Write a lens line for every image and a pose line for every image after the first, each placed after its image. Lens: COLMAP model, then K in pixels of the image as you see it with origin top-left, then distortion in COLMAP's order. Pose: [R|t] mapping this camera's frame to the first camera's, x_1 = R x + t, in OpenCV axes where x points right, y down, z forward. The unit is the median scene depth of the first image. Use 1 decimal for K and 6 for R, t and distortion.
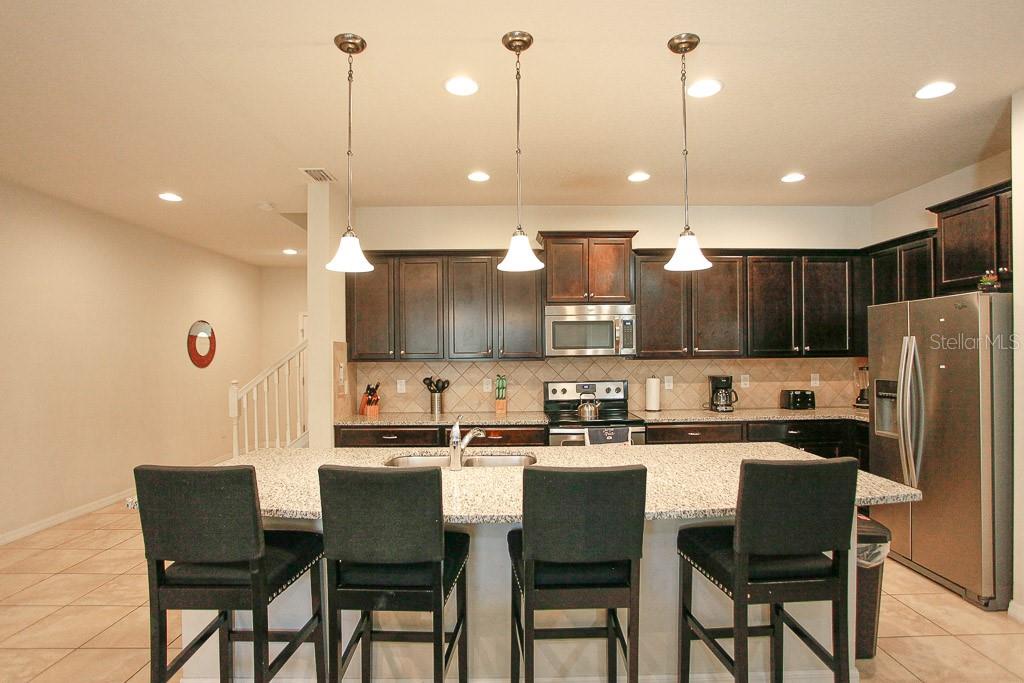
lens RADIAL K [[534.8, 0, 512.6], [0, 534.8, 356.7], [0, 0, 1]] dist [-0.051684, 0.030032]
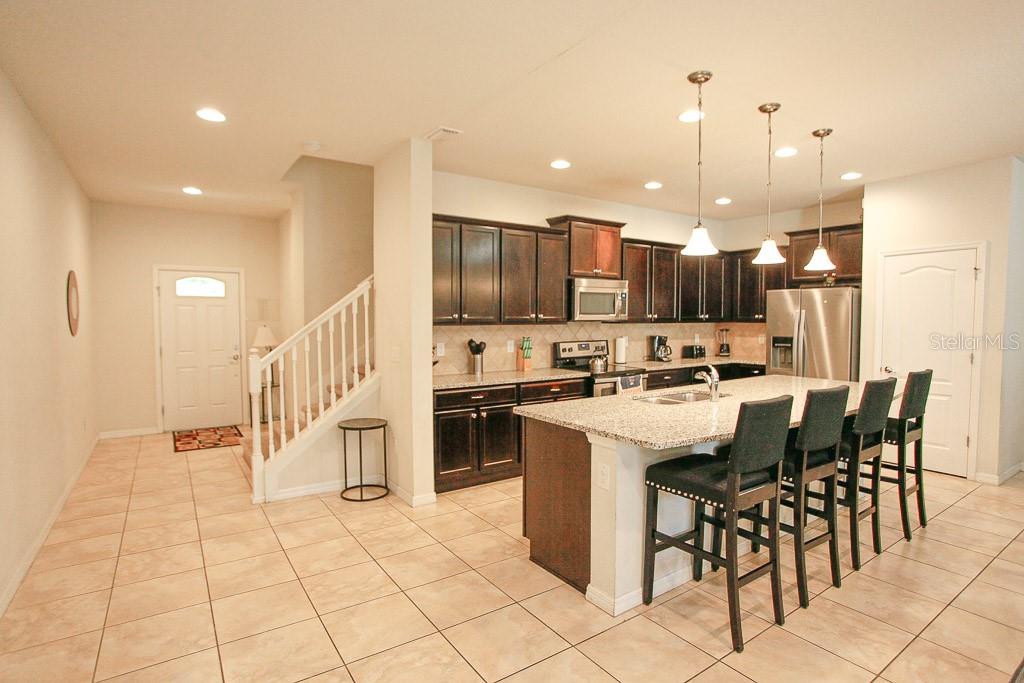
lens RADIAL K [[522.7, 0, 522.1], [0, 522.7, 340.9], [0, 0, 1]] dist [-0.035261, 0.001583]
pose [[0.821699, -0.016148, 0.569693, -0.688164], [-0.003551, 0.999434, 0.033451, 0.005560], [-0.569911, -0.029509, 0.821176, 0.100183]]
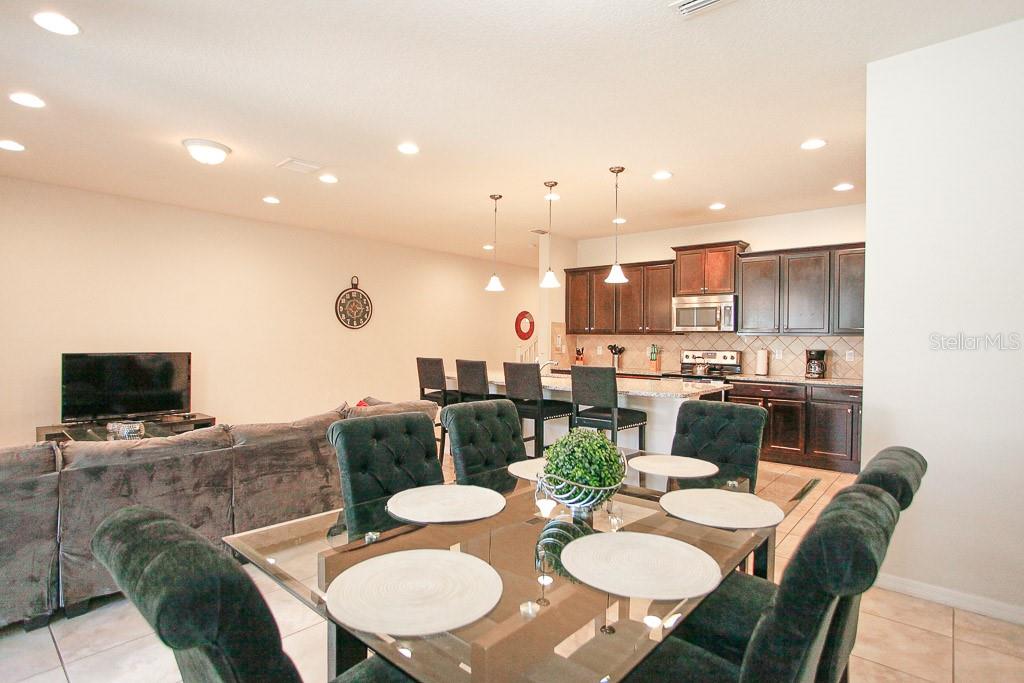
lens RADIAL K [[522.7, 0, 522.1], [0, 522.7, 340.9], [0, 0, 1]] dist [-0.035261, 0.001583]
pose [[0.757228, 0.019704, -0.652854, 0.679756], [-0.026741, 0.999642, -0.000846, 0.036591], [0.652604, 0.018098, 0.757483, -0.362572]]
